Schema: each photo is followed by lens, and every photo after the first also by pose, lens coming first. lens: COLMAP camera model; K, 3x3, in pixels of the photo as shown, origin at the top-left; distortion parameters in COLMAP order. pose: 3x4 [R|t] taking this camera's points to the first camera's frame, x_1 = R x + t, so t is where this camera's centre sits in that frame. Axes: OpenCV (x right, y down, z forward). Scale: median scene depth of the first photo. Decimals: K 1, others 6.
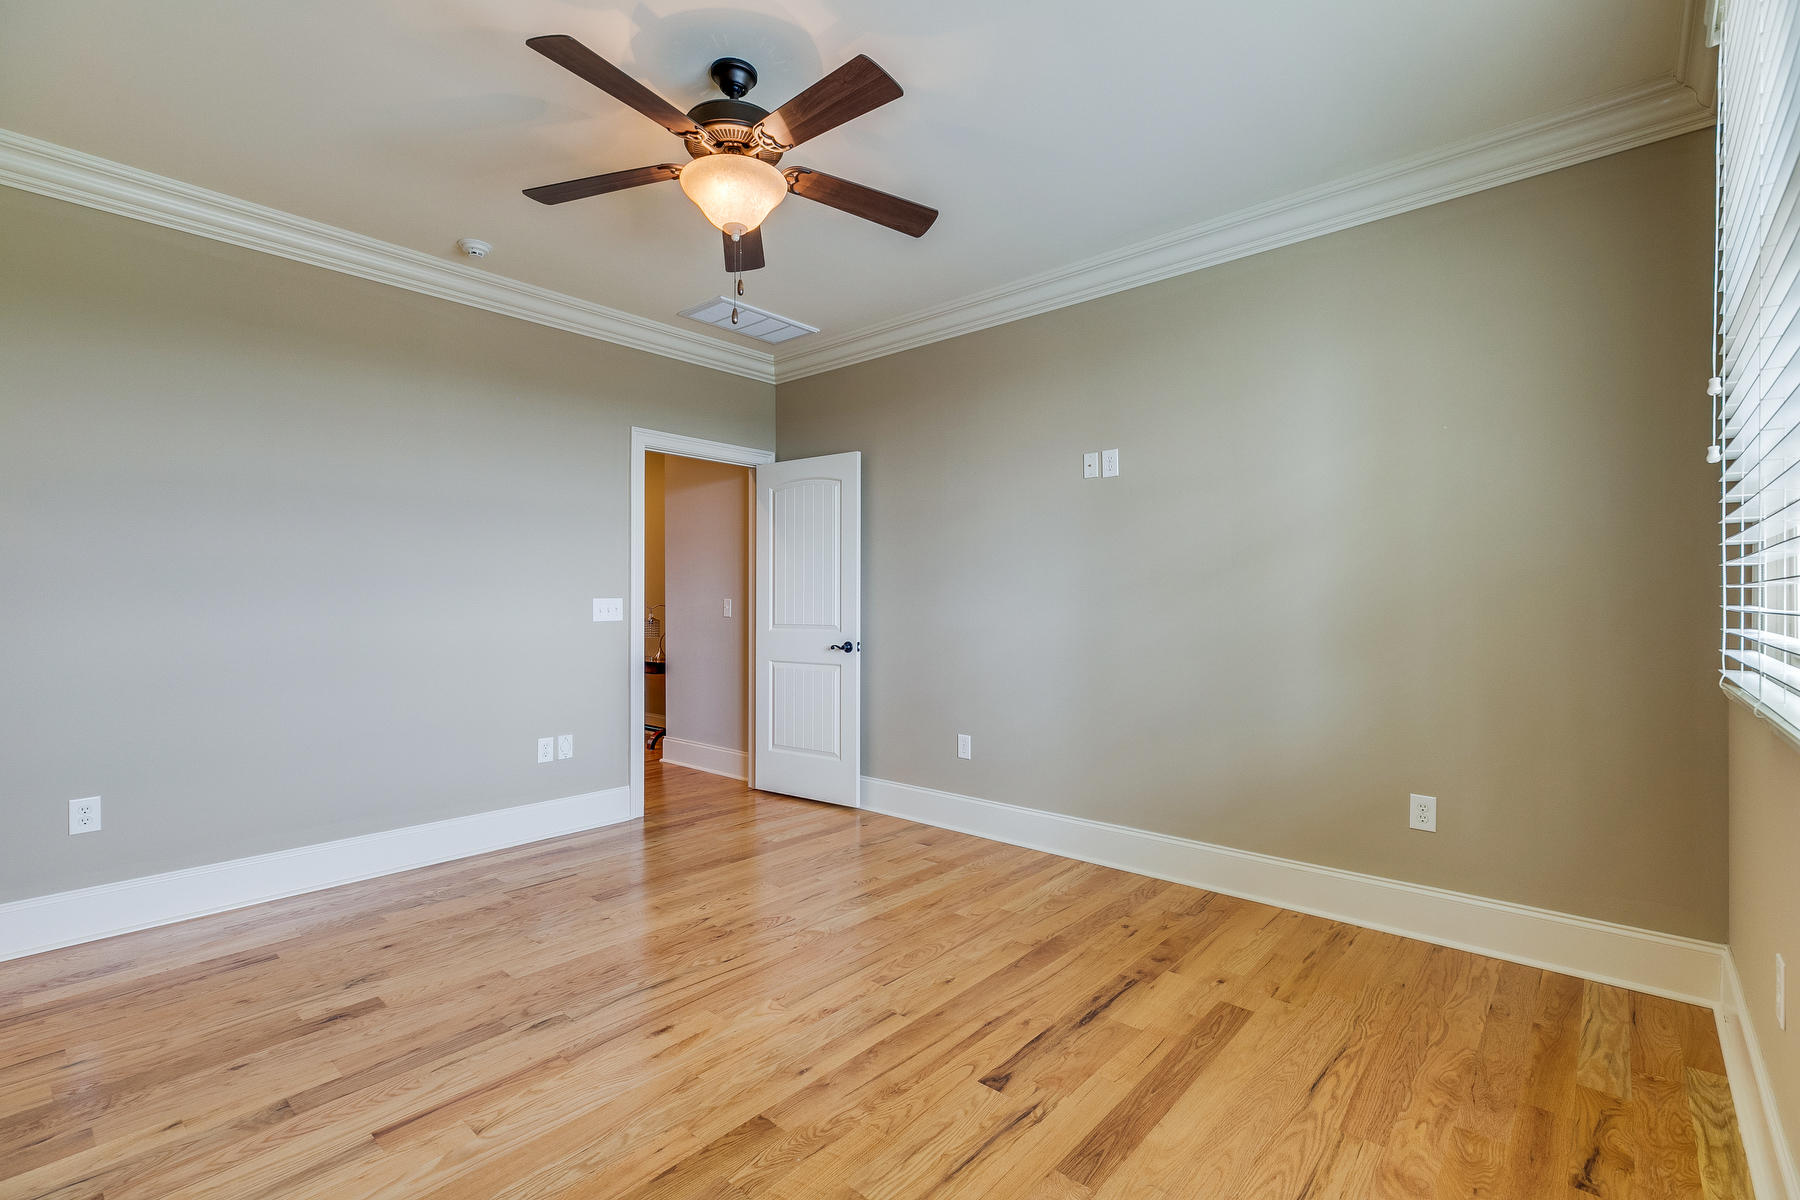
lens RADIAL K [[810.0, 0, 899.9], [0, 810.0, 608.3], [0, 0, 1]] dist [0.005480, -0.001214]
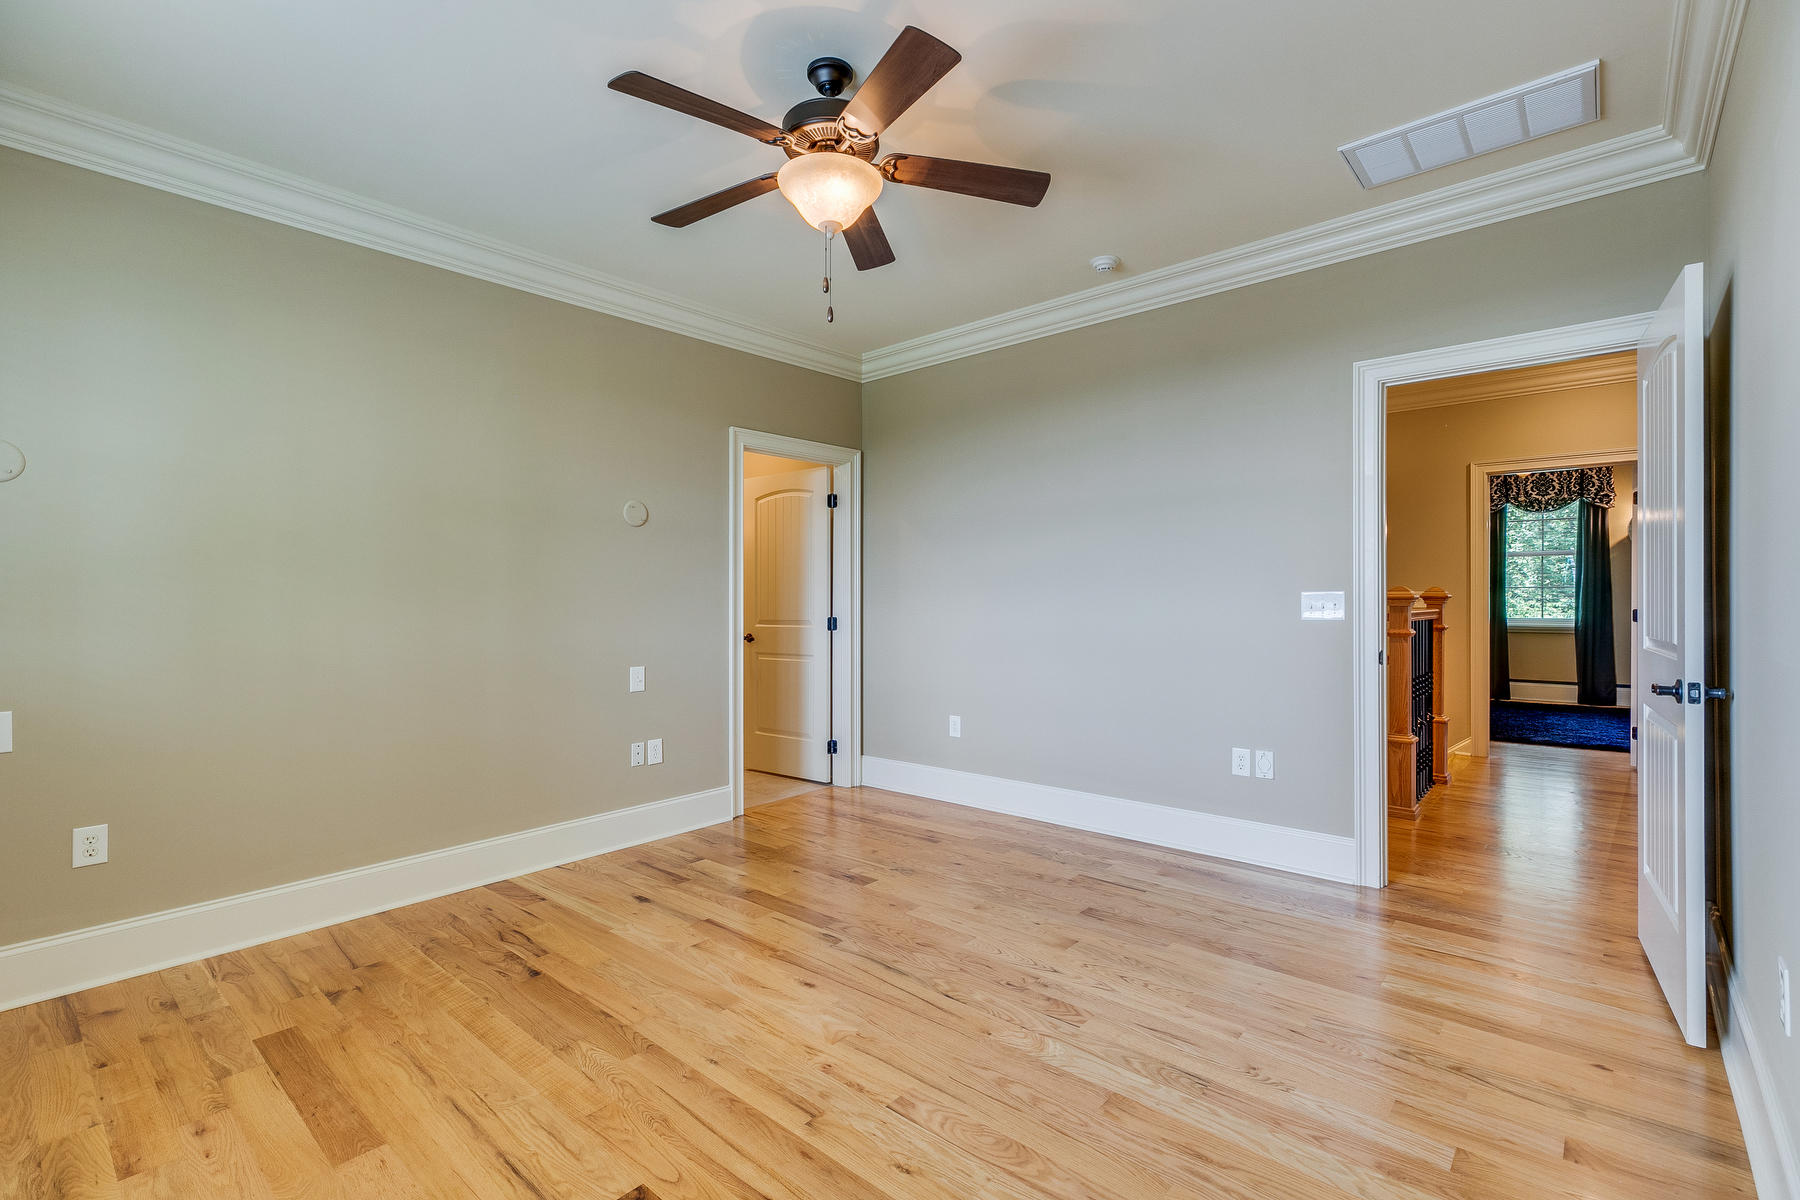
lens RADIAL K [[810.0, 0, 899.3], [0, 810.0, 597.7], [0, 0, 1]] dist [0.005480, -0.001214]
pose [[0.002125, 0.002856, -0.999994, 0.582676], [-0.000562, 0.999996, 0.002855, -0.011153], [0.999998, 0.000556, 0.002126, 0.794993]]
